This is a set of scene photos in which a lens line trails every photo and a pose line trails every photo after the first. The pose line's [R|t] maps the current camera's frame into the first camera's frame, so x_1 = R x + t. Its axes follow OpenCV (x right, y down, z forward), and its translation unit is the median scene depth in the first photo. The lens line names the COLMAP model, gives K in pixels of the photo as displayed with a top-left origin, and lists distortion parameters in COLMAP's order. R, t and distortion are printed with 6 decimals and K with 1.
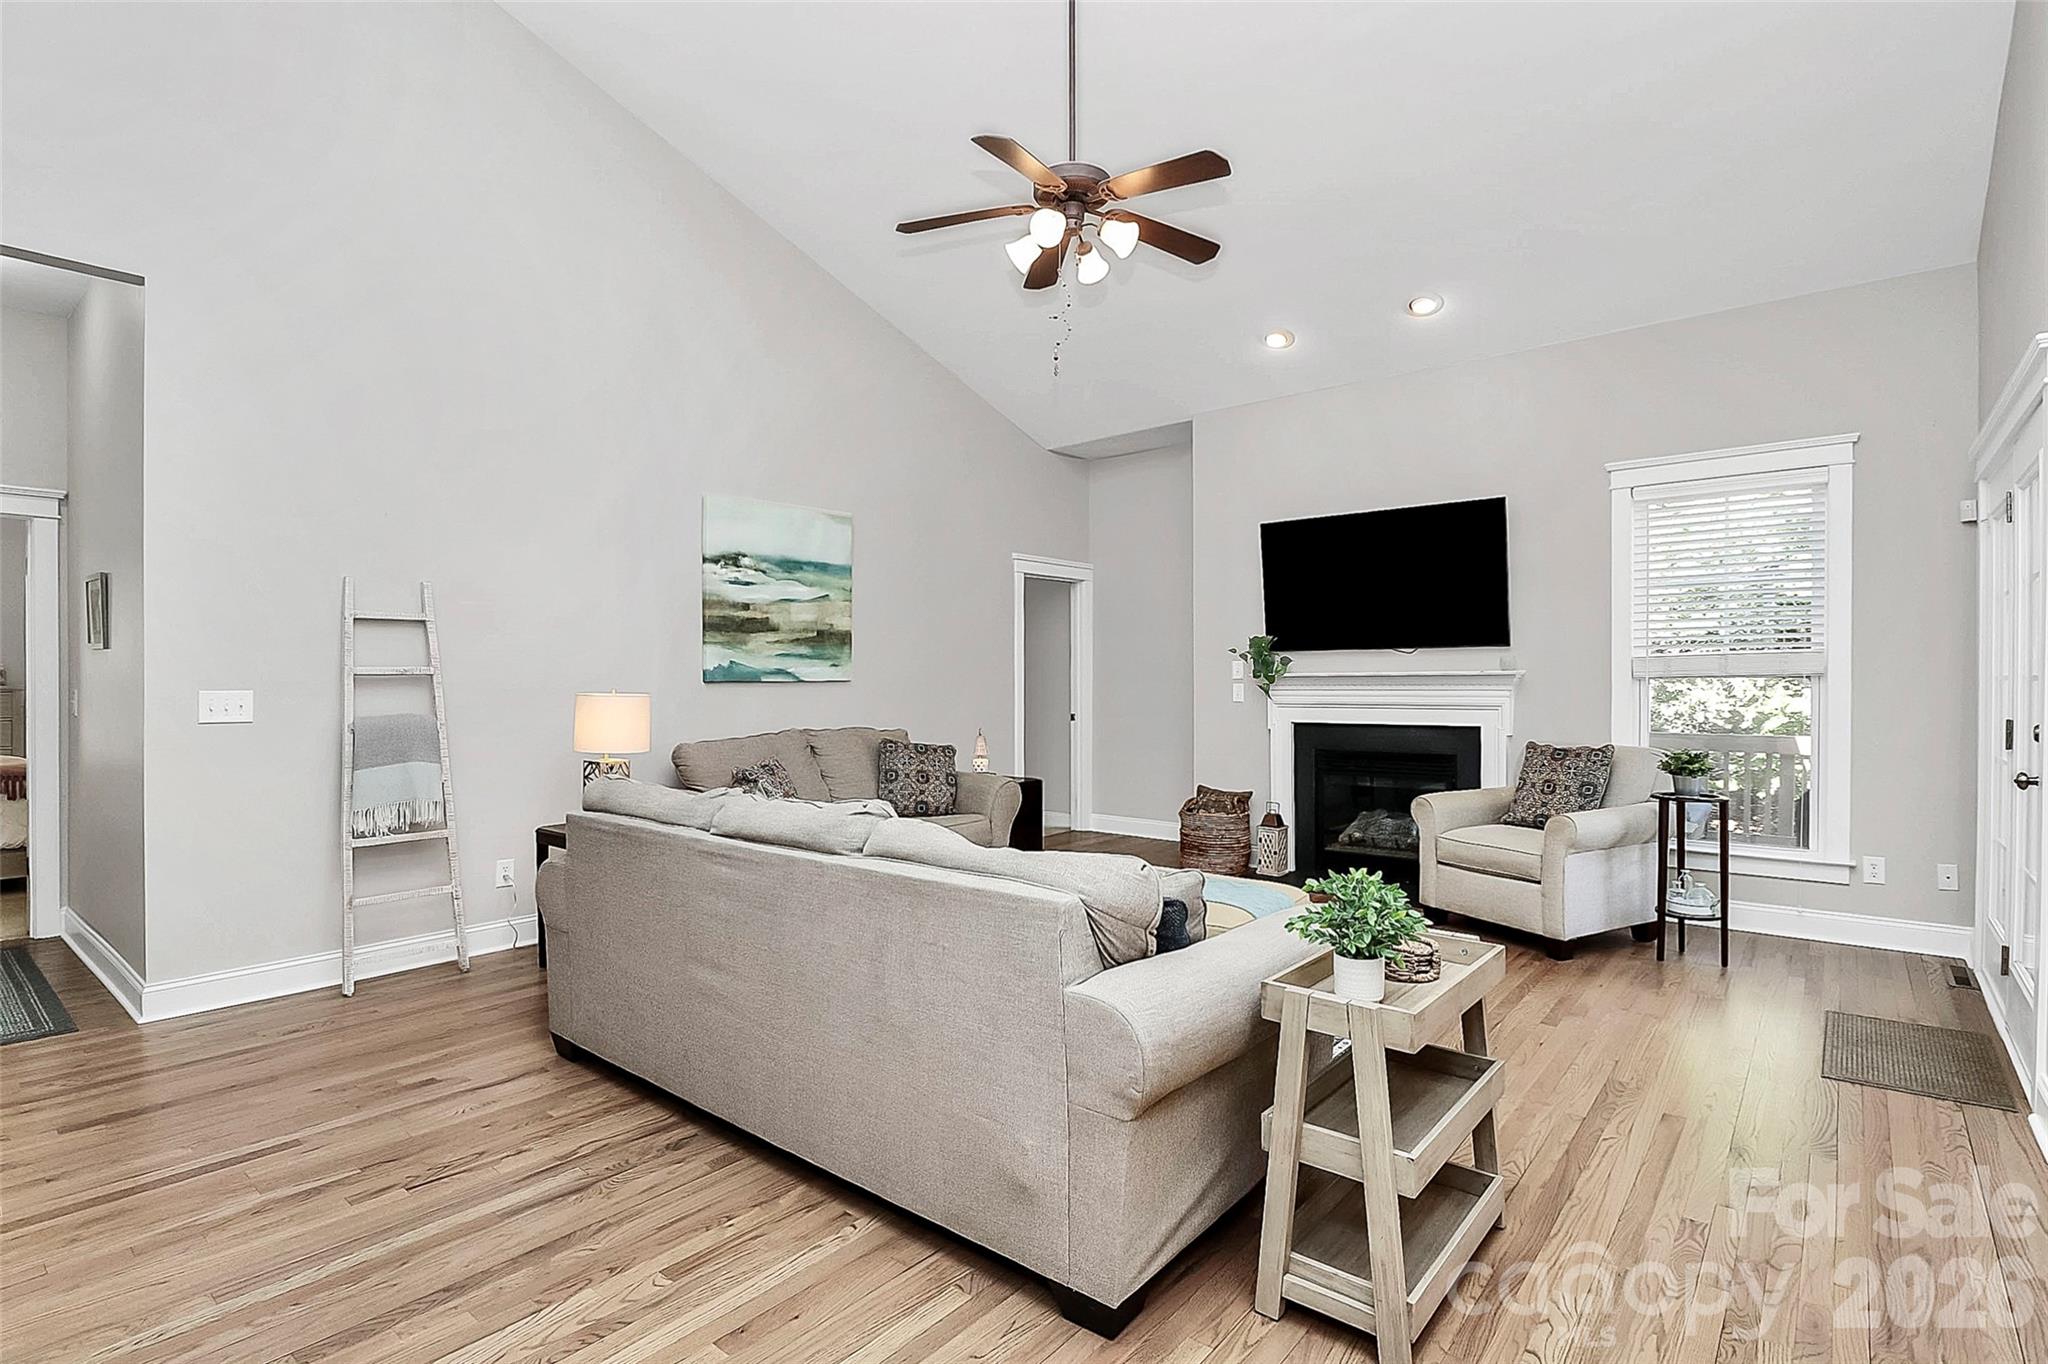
lens RADIAL K [[997.5, 0, 1025.0], [0, 997.5, 676.4], [0, 0, 1]] dist [-0.000368, -0.005230]
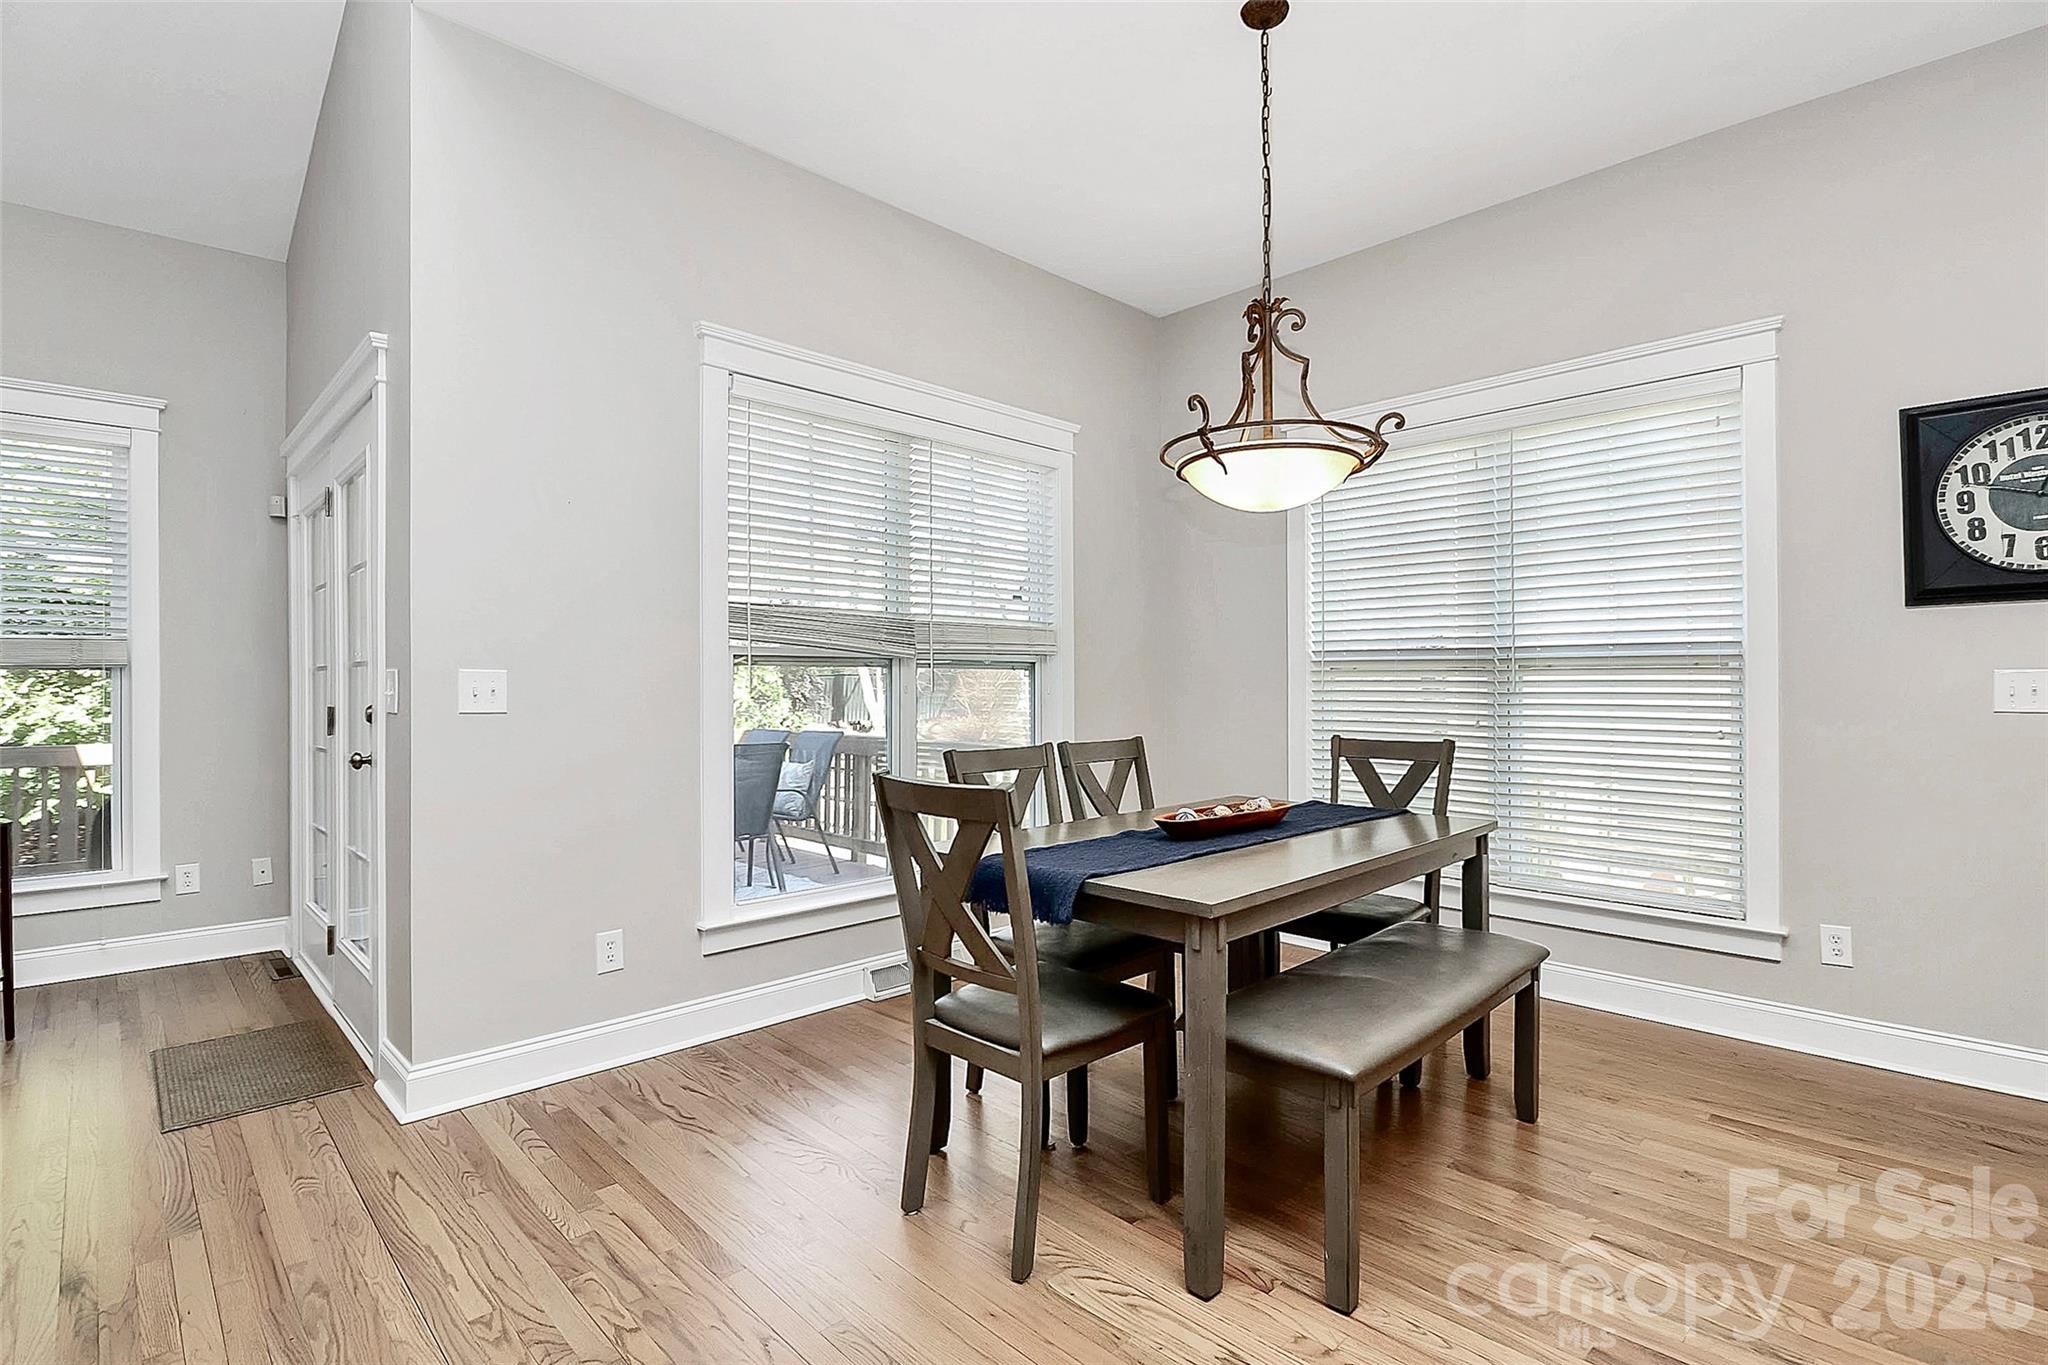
lens RADIAL K [[997.5, 0, 1019.8], [0, 997.5, 690.3], [0, 0, 1]] dist [-0.000368, -0.005230]
pose [[0.137610, -0.002525, 0.990483, 0.039585], [0.002062, 0.999995, 0.002263, 0.015833], [-0.990484, 0.001731, 0.137614, 0.089388]]
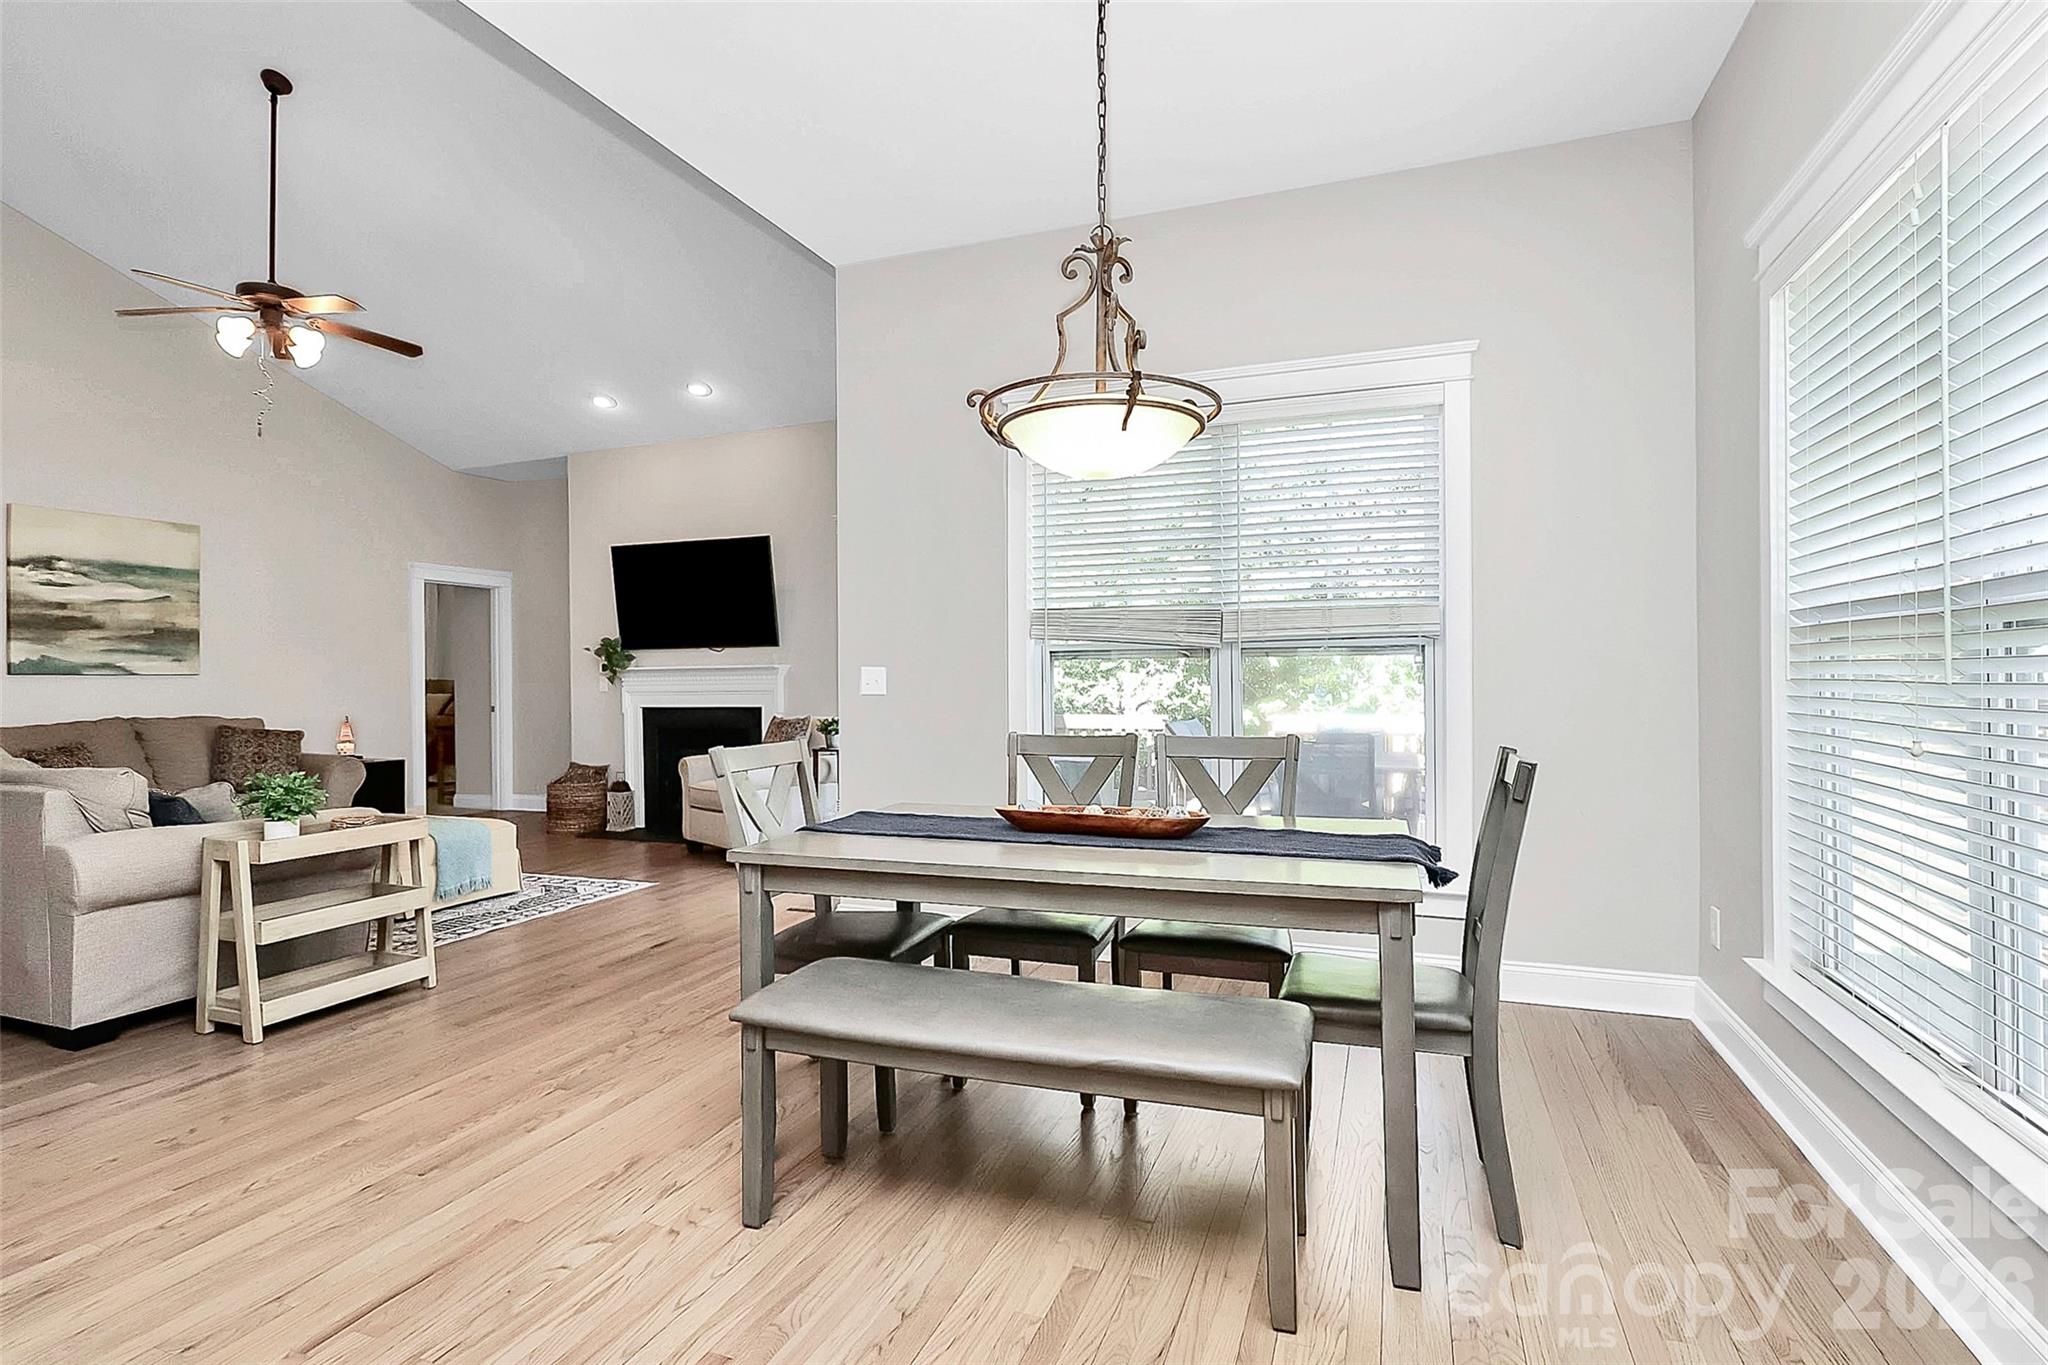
lens RADIAL K [[997.5, 0, 1031.2], [0, 997.5, 668.6], [0, 0, 1]] dist [-0.000368, -0.005230]
pose [[0.941728, -0.001419, 0.336371, 0.354423], [0.005834, 0.999910, -0.012117, 0.018071], [-0.336324, 0.013373, 0.941651, -0.379893]]
